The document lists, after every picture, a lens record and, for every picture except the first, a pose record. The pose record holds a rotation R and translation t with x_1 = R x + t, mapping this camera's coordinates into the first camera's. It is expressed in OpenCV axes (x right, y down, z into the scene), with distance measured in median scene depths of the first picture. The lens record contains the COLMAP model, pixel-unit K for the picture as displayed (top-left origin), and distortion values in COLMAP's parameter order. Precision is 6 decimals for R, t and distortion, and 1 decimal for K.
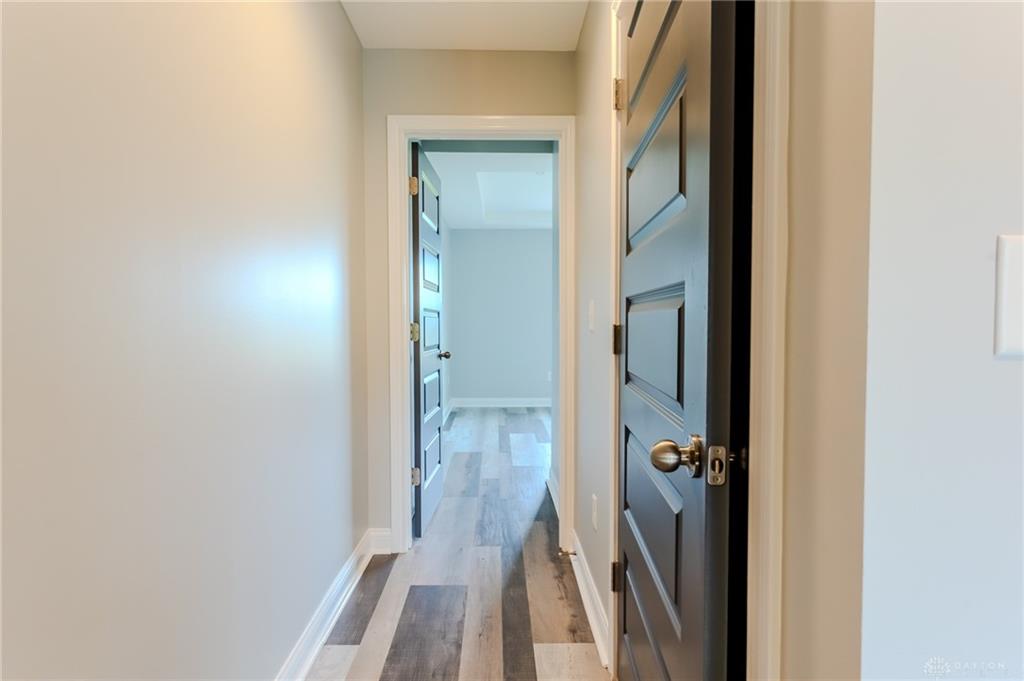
lens RADIAL K [[561.1, 0, 513.3], [0, 561.1, 340.0], [0, 0, 1]] dist [0.000872, 0.000641]
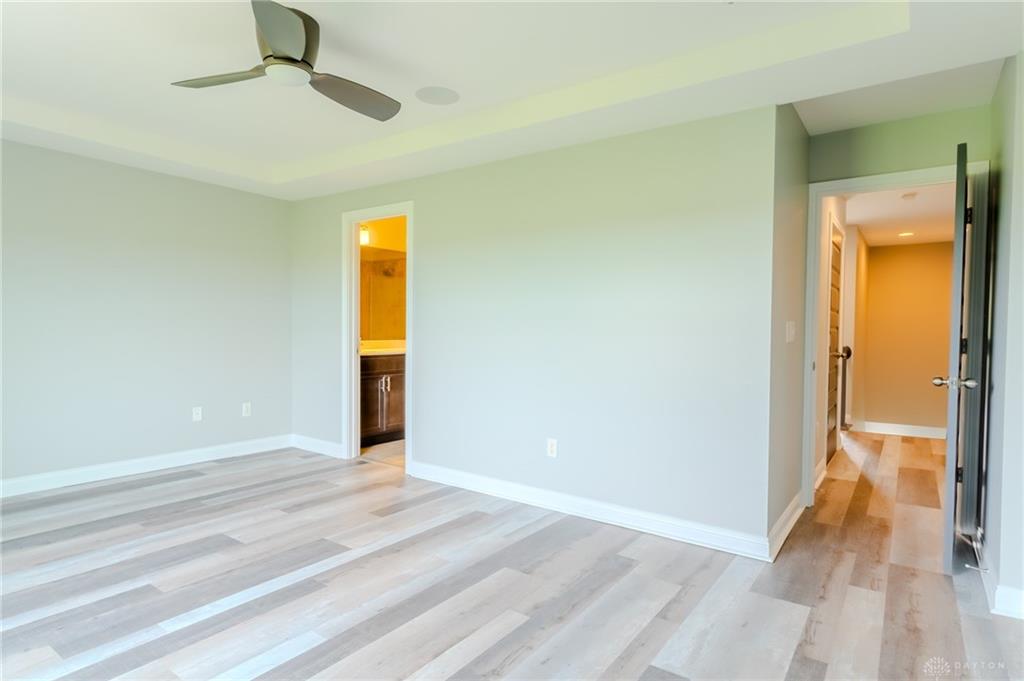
lens RADIAL K [[561.1, 0, 513.3], [0, 561.1, 340.0], [0, 0, 1]] dist [0.000872, 0.000641]
pose [[-0.797724, -0.024979, 0.602506, -0.107023], [0.014385, 0.998069, 0.060425, -0.082645], [-0.602852, 0.056870, -0.795824, 1.891421]]
